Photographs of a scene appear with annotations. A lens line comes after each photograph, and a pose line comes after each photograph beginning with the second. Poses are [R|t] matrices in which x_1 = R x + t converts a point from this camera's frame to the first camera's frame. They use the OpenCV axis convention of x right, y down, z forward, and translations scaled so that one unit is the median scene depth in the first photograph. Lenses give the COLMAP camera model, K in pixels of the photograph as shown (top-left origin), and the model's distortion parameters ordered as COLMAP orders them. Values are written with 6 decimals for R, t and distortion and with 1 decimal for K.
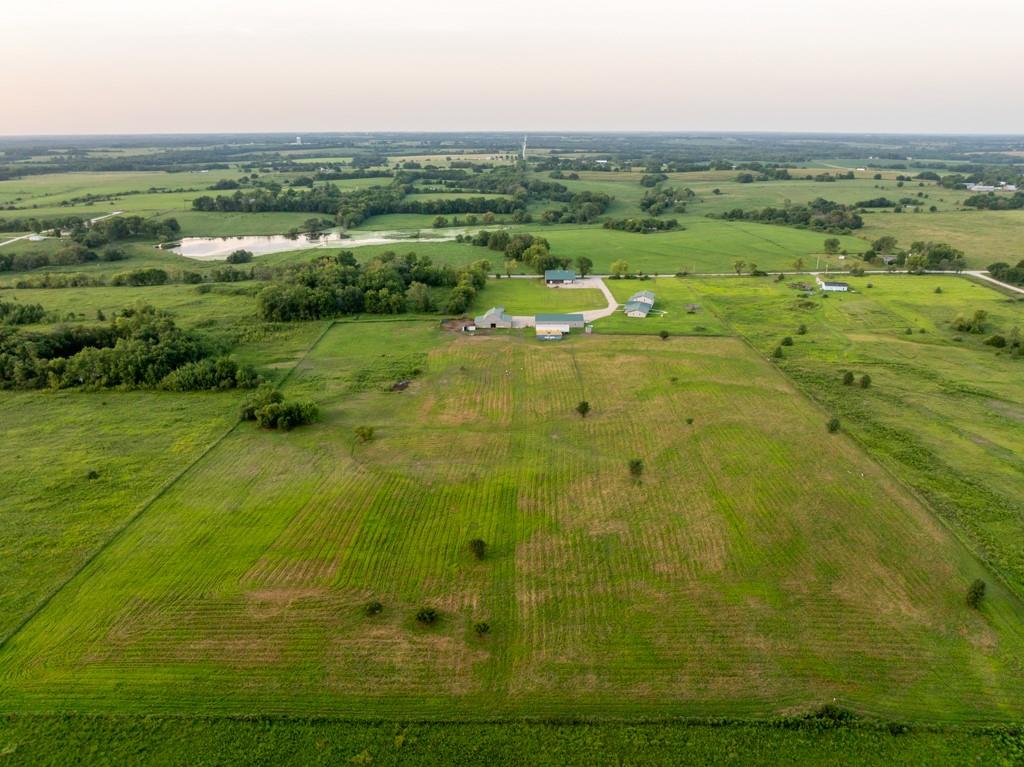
lens RADIAL K [[756.5, 0, 512.0], [0, 756.5, 383.5], [0, 0, 1]] dist [-0.039028, 0.002585]
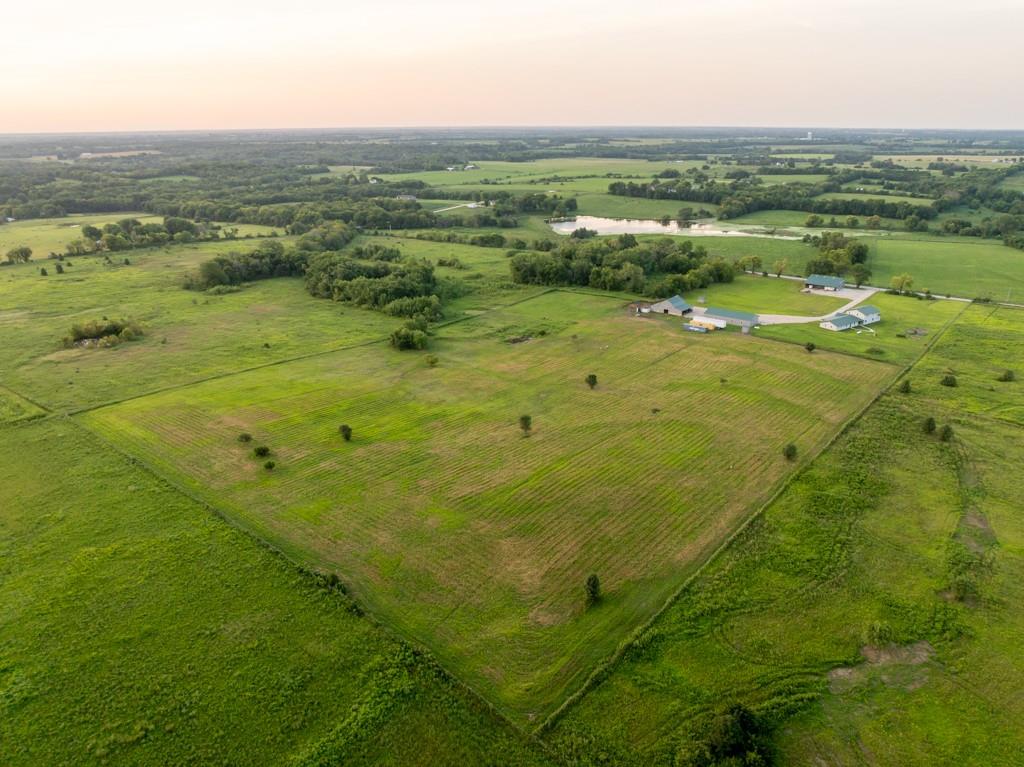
lens RADIAL K [[756.5, 0, 512.0], [0, 756.5, 383.5], [0, 0, 1]] dist [-0.039028, 0.002585]
pose [[0.756535, 0.209422, -0.619513, 0.487014], [-0.205019, 0.975532, 0.079408, -0.018573], [0.620984, 0.066937, 0.780960, 0.055097]]
